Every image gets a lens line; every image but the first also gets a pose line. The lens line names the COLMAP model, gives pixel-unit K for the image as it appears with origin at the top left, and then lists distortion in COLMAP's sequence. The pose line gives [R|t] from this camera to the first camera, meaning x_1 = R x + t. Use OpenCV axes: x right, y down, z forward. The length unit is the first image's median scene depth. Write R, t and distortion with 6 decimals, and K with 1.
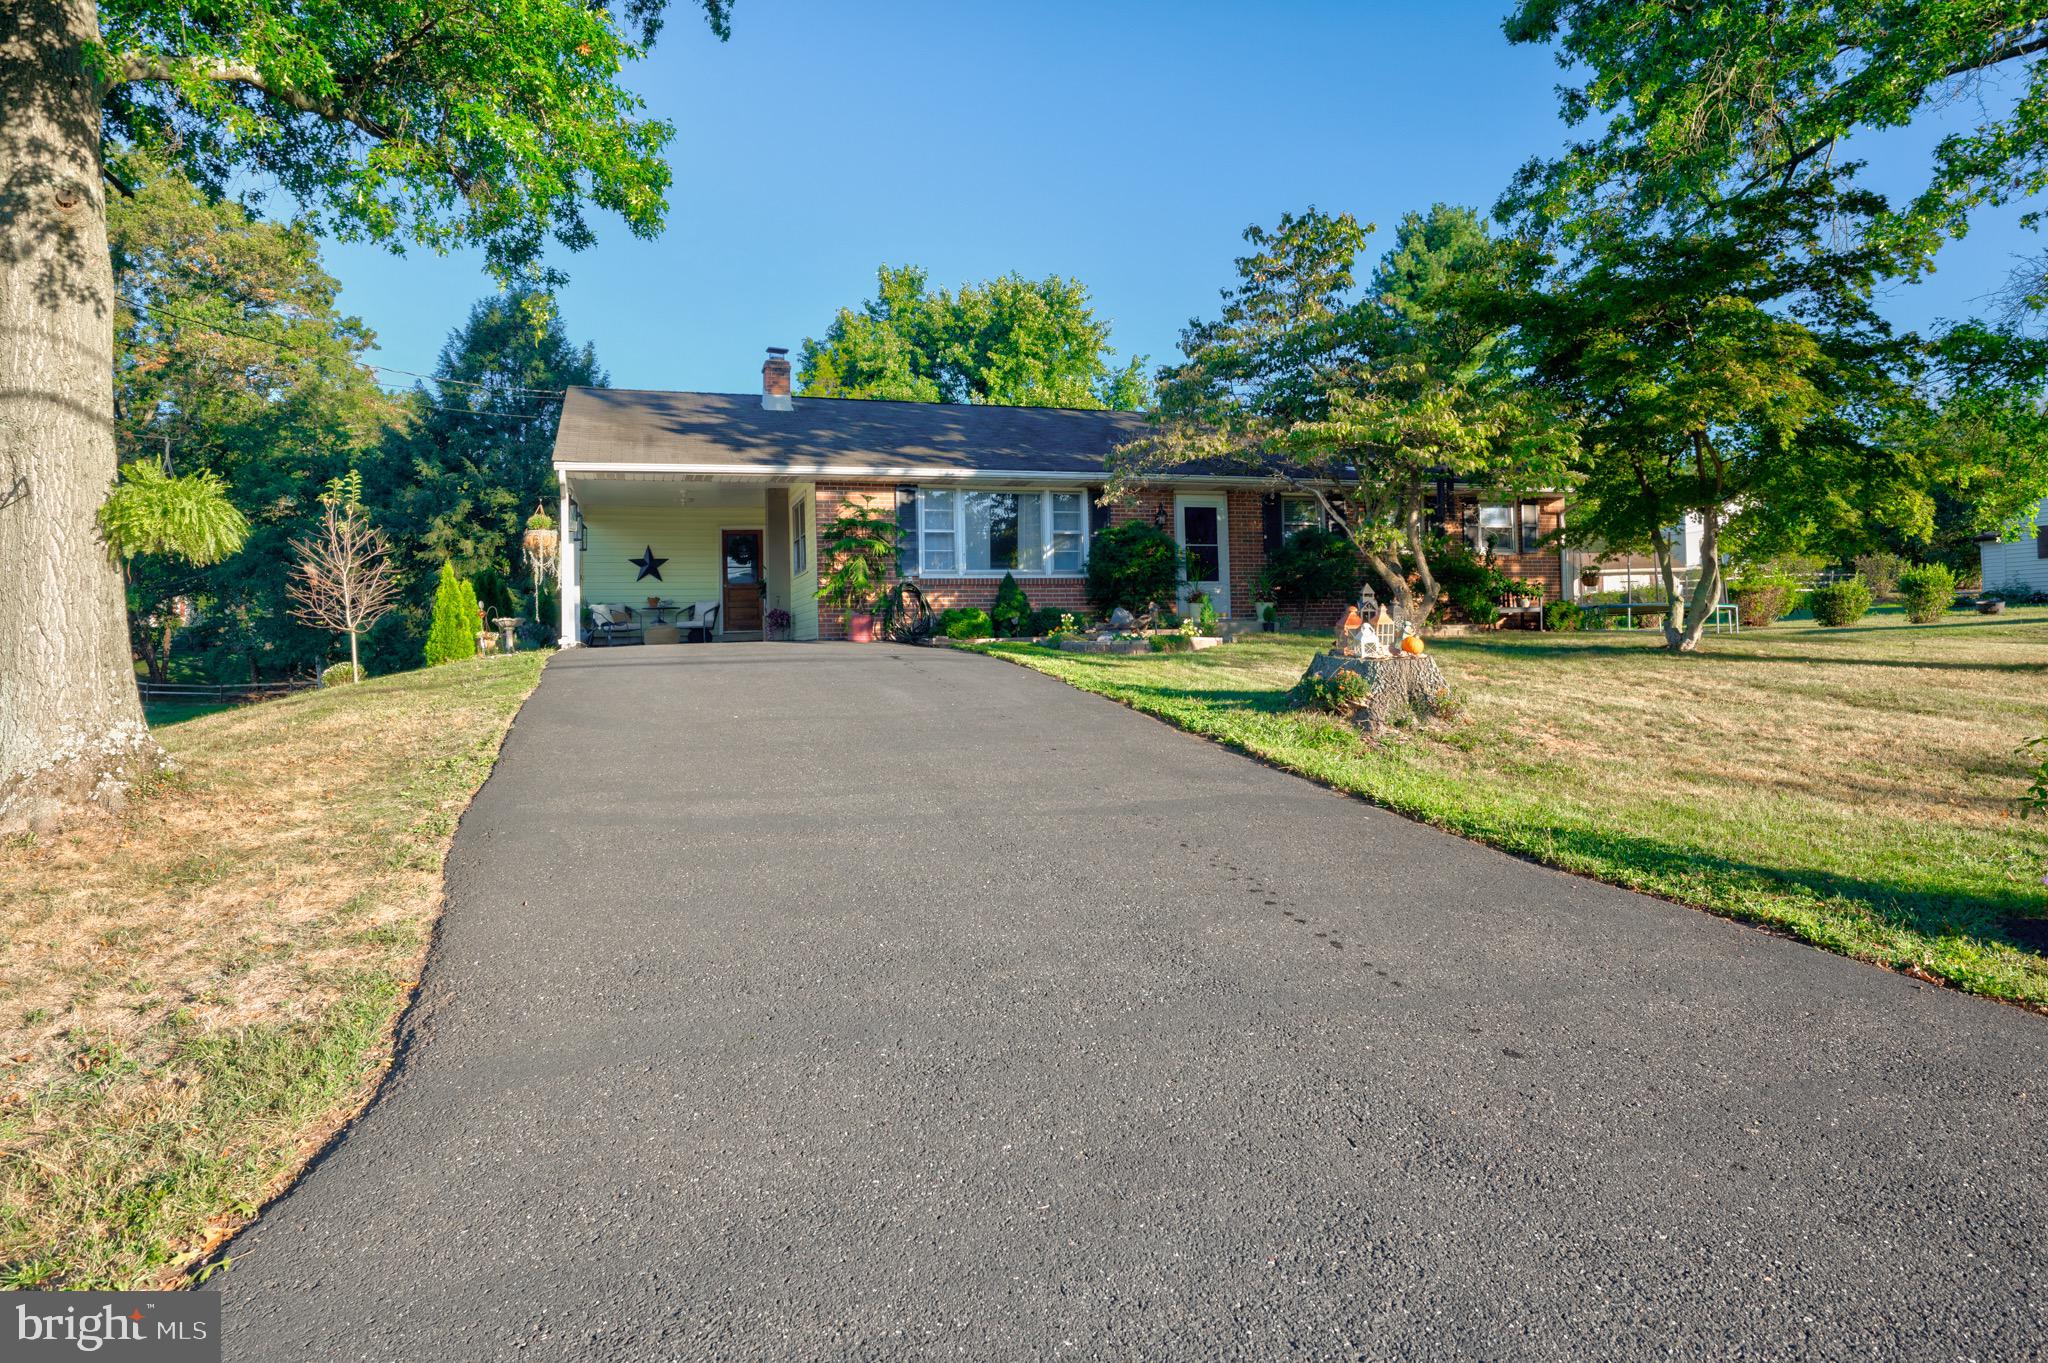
lens RADIAL K [[1207.3, 0, 1026.2], [0, 1207.3, 609.6], [0, 0, 1]] dist [-0.002903, -0.000094]
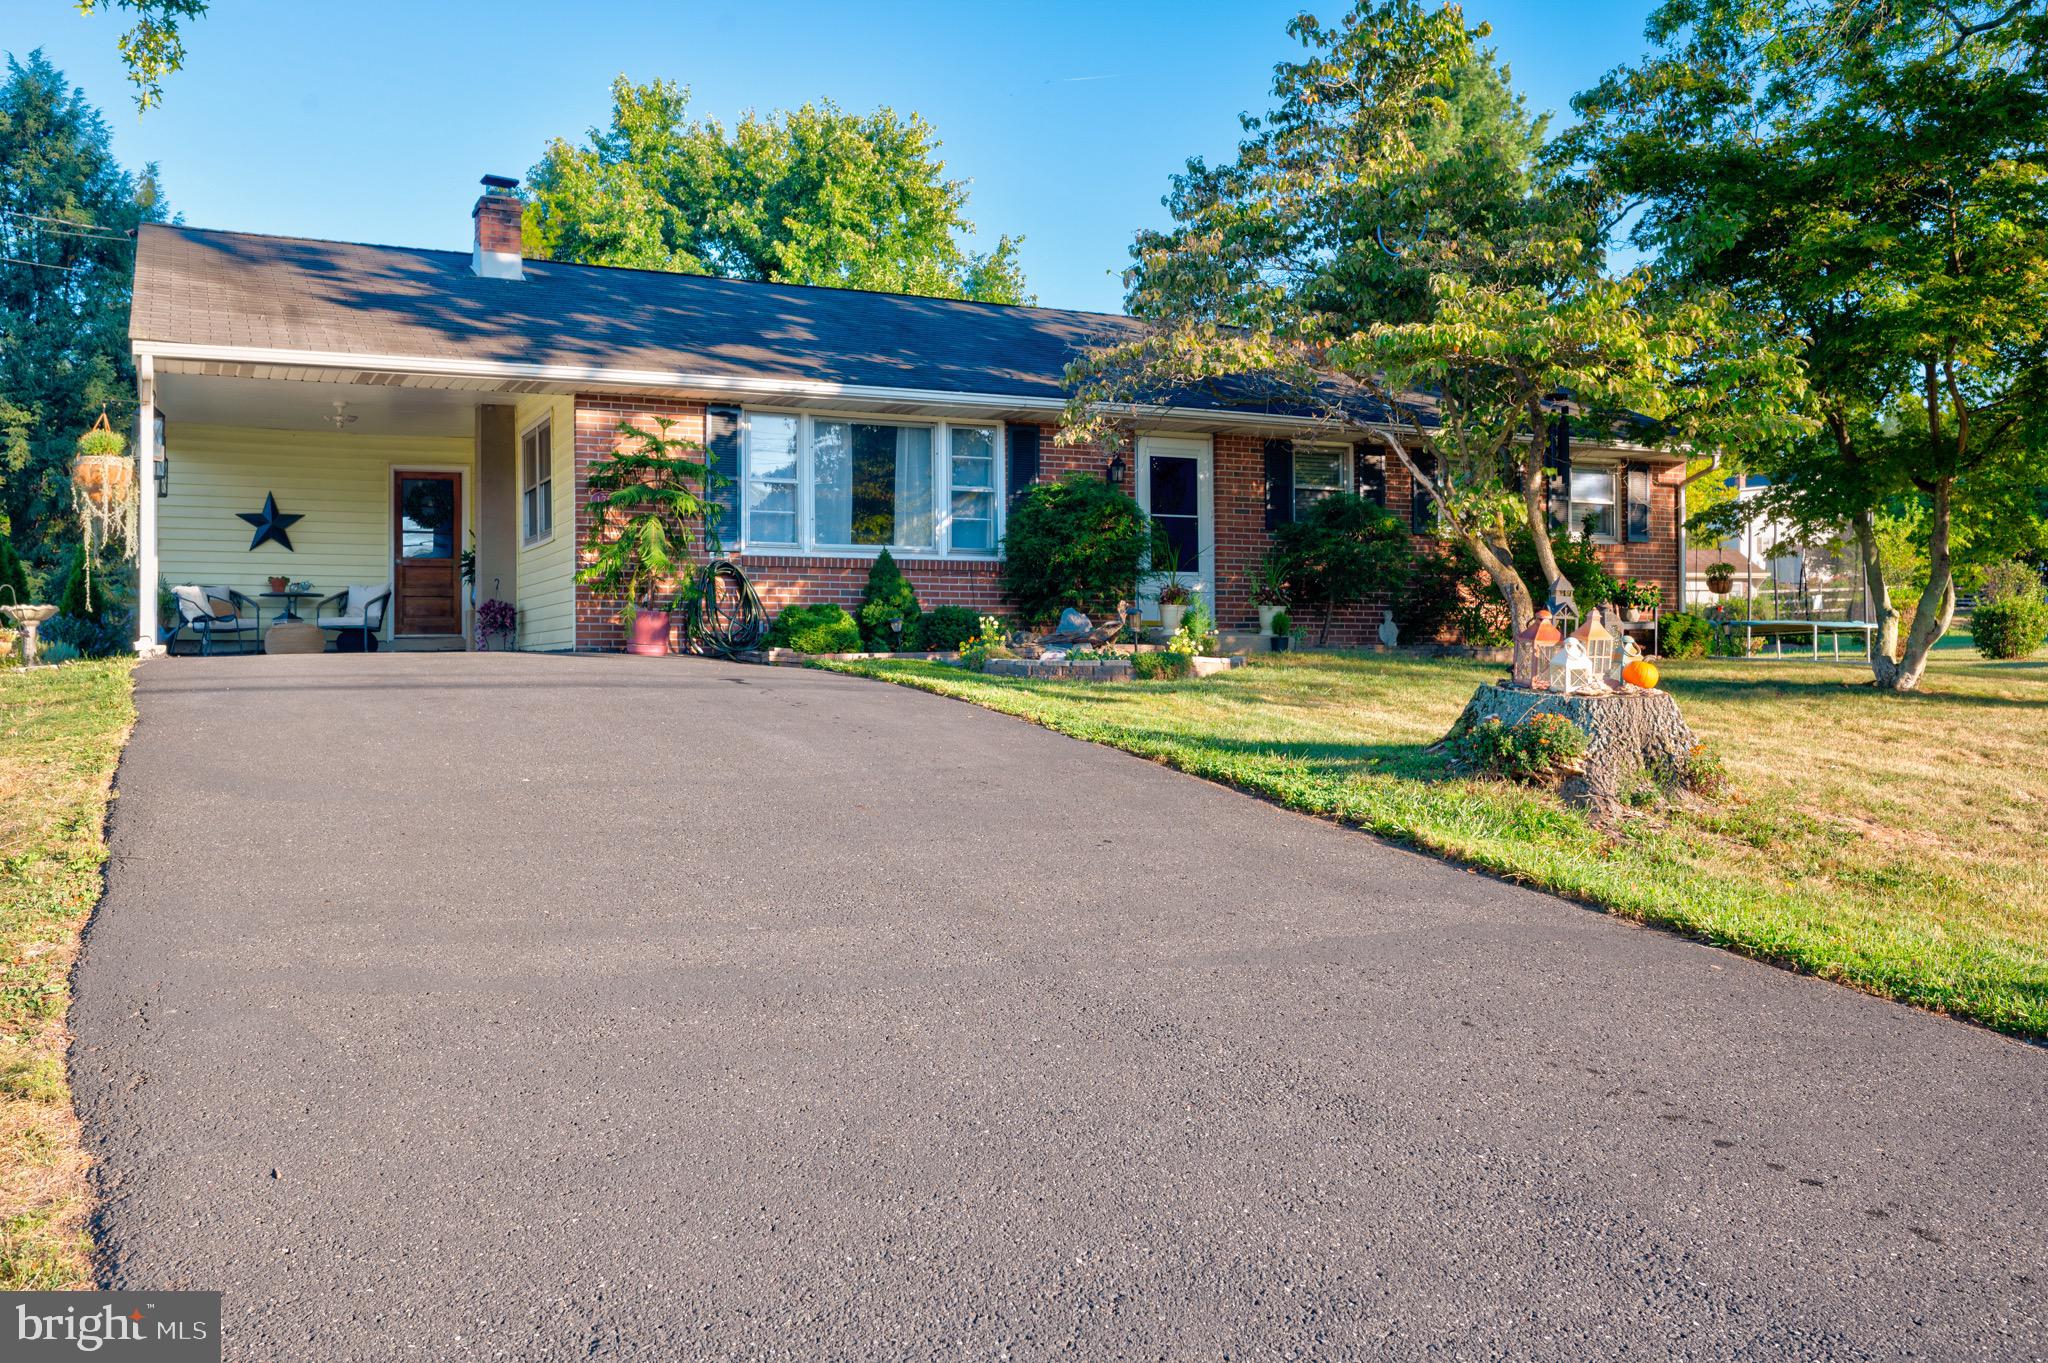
lens RADIAL K [[1754.7, 0, 1025.4], [0, 1754.7, 644.2], [0, 0, 1]] dist [-0.004196, -0.000592]
pose [[0.990283, 0.018659, 0.137812, -0.068842], [-0.020751, 0.999690, 0.013759, 0.004571], [-0.137512, -0.016485, 0.990363, 0.083027]]
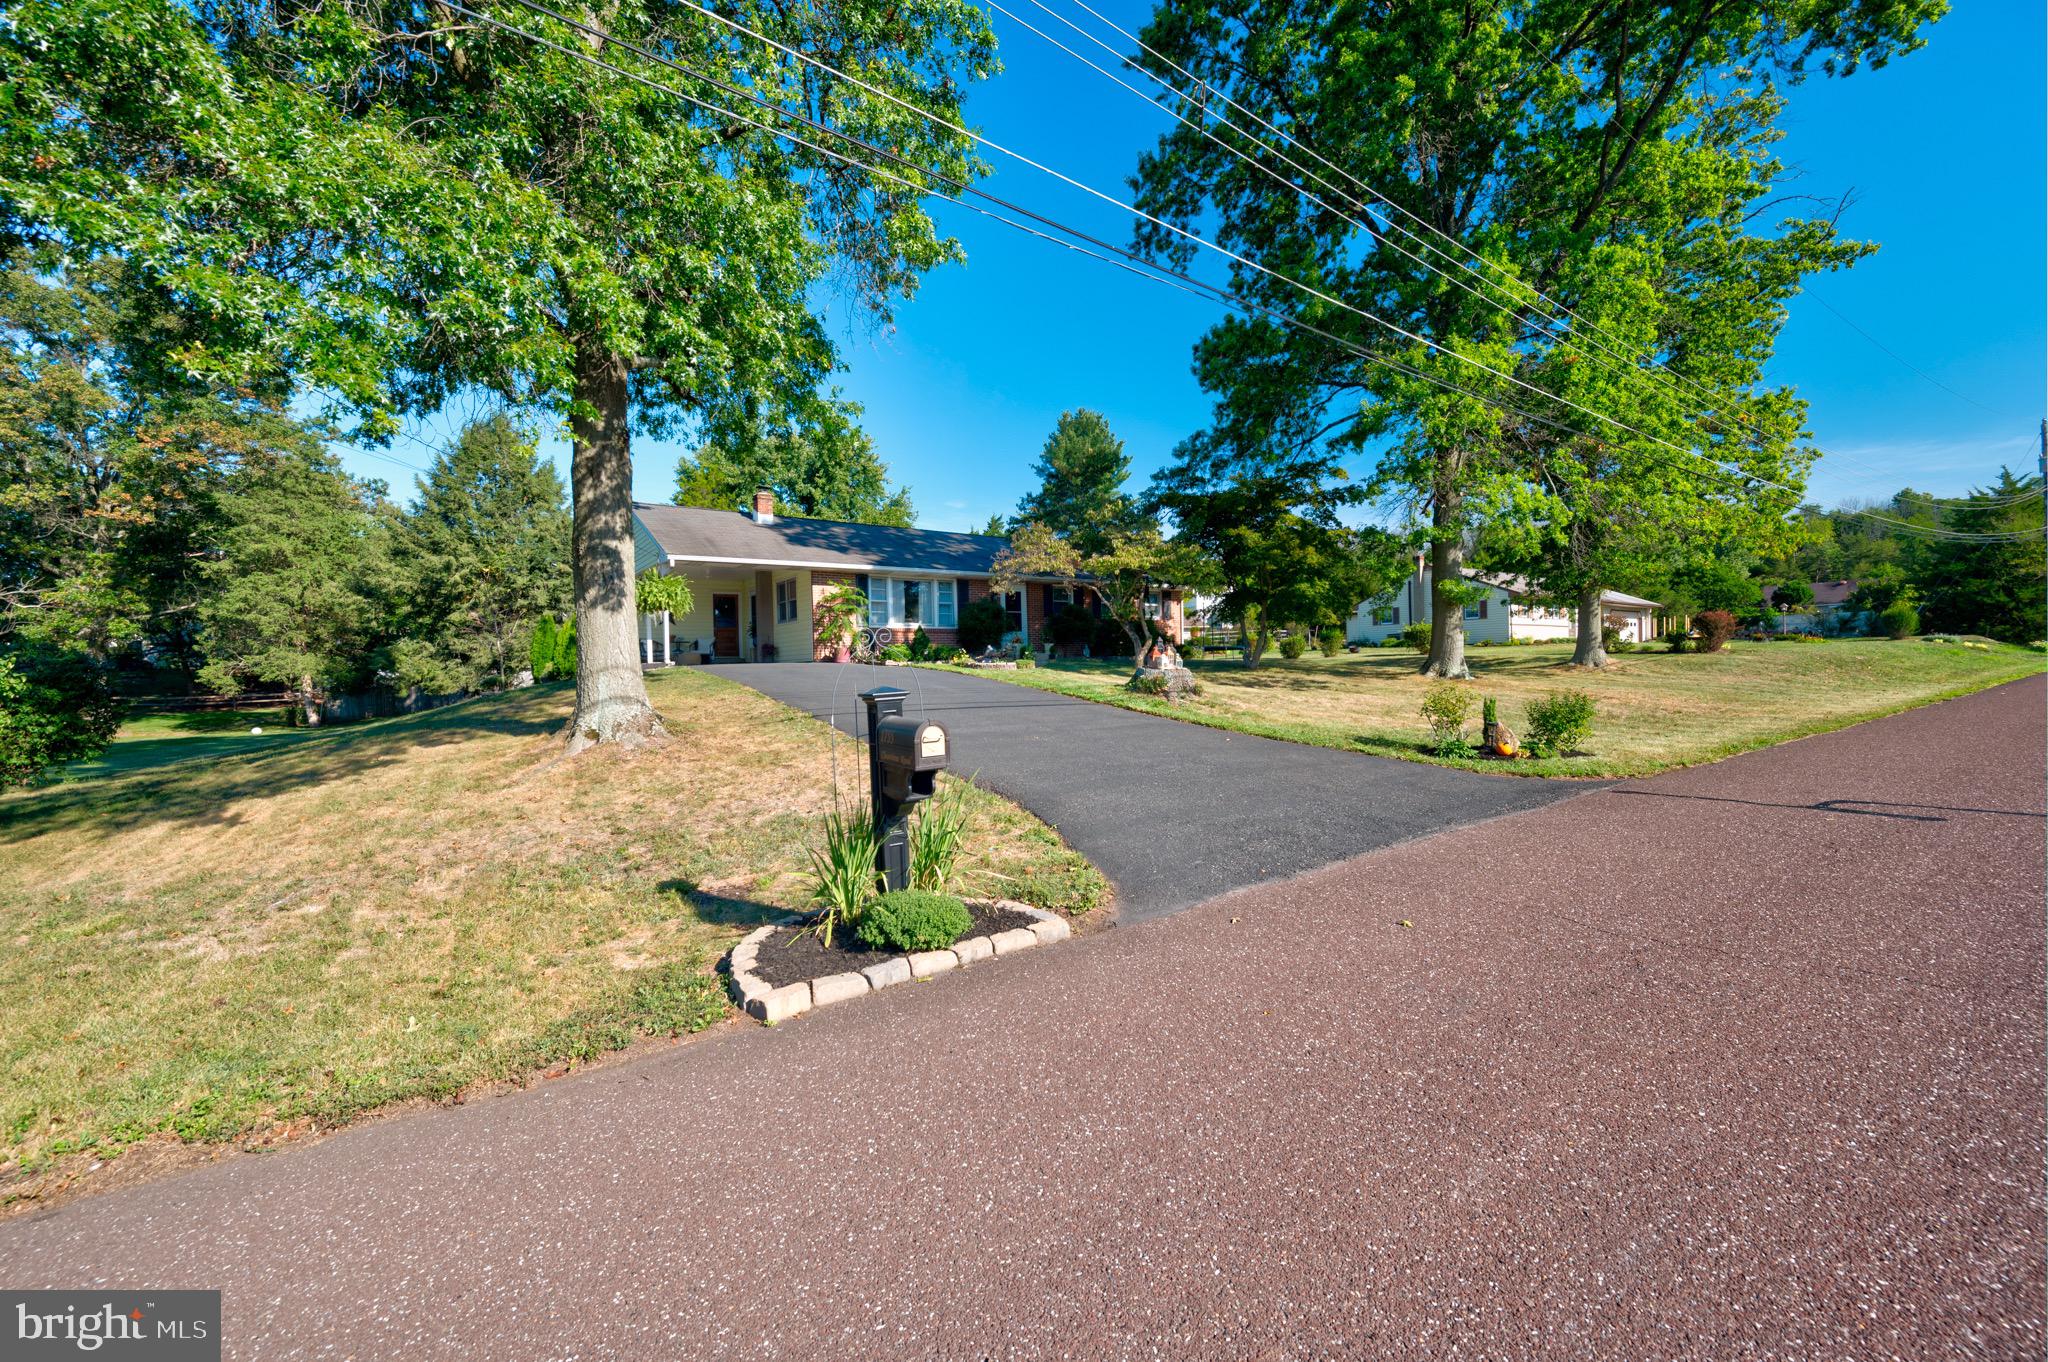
lens RADIAL K [[826.9, 0, 1024.0], [0, 826.9, 681.0], [0, 0, 1]] dist [0.000018, -0.000007]
pose [[0.948683, -0.001418, 0.316226, -0.262396], [-0.011444, 0.999181, 0.038812, 0.002858], [-0.316022, -0.040439, 0.947890, -0.225009]]
